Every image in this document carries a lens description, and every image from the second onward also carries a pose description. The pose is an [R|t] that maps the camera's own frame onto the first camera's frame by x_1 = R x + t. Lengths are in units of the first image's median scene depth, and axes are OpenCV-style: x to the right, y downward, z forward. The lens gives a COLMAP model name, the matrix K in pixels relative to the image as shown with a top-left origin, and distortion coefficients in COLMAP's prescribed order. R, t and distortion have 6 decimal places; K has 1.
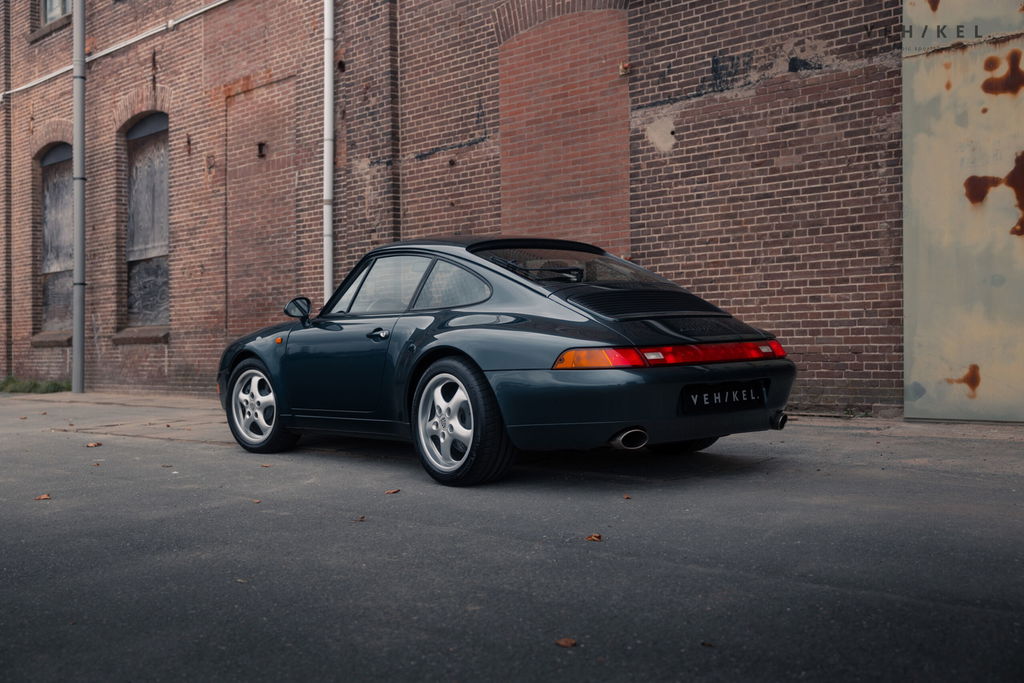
lens RADIAL K [[1079.9, 0, 517.7], [0, 1079.9, 373.8], [0, 0, 1]] dist [-0.004436, 0.000000]
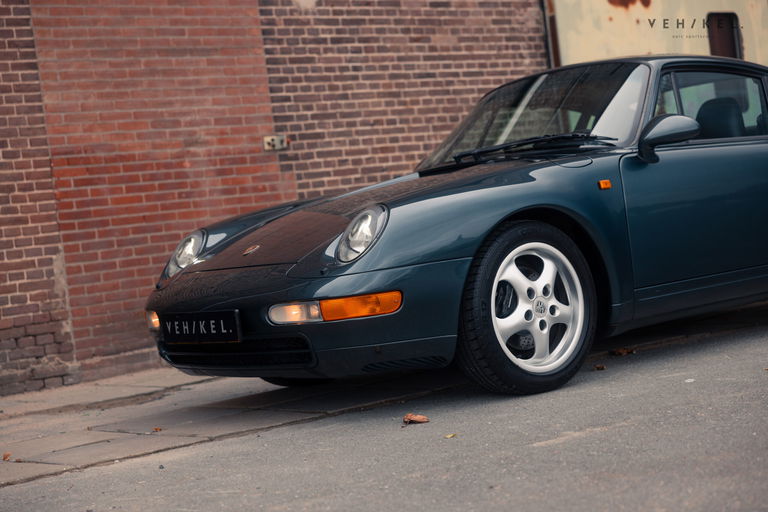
lens RADIAL K [[1476.0, 0, 387.0], [0, 1476.0, 254.4], [0, 0, 1]] dist [0.025647, 0.000000]
pose [[0.144611, -0.015319, 0.989370, -0.882325], [0.137963, 0.990426, -0.004830, -0.013251], [-0.979823, 0.137195, 0.145340, 0.770582]]
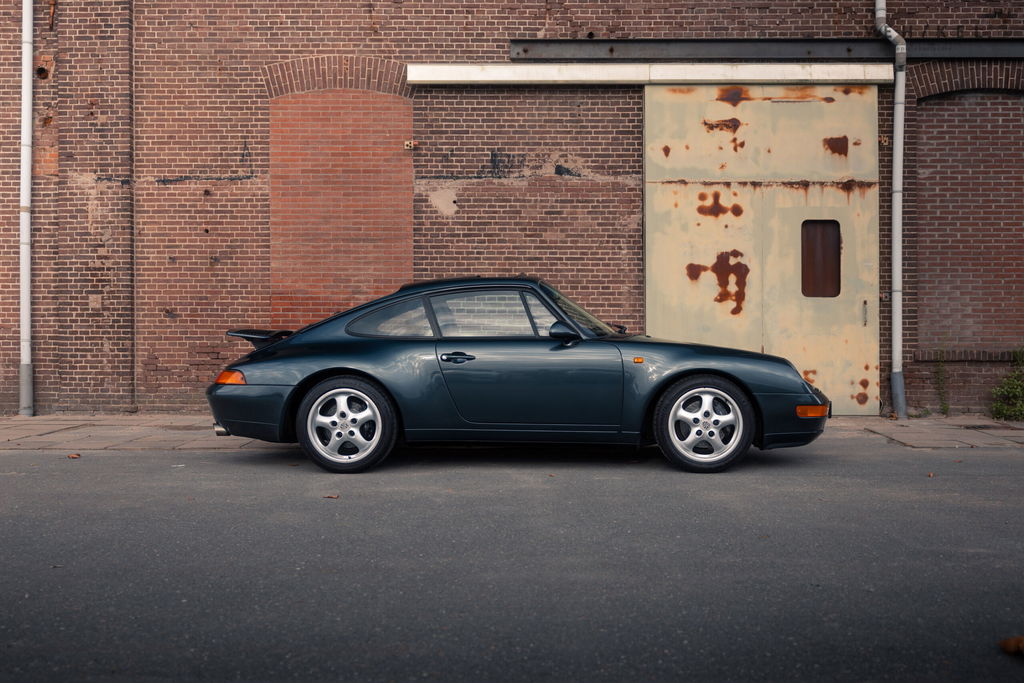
lens RADIAL K [[989.6, 0, 514.4], [0, 989.6, 345.1], [0, 0, 1]] dist [0.000999, 0.000000]
pose [[0.736300, 0.016049, 0.676465, -0.579587], [0.002157, 0.999658, -0.026065, -0.017130], [-0.676652, 0.020651, 0.736014, 0.067077]]
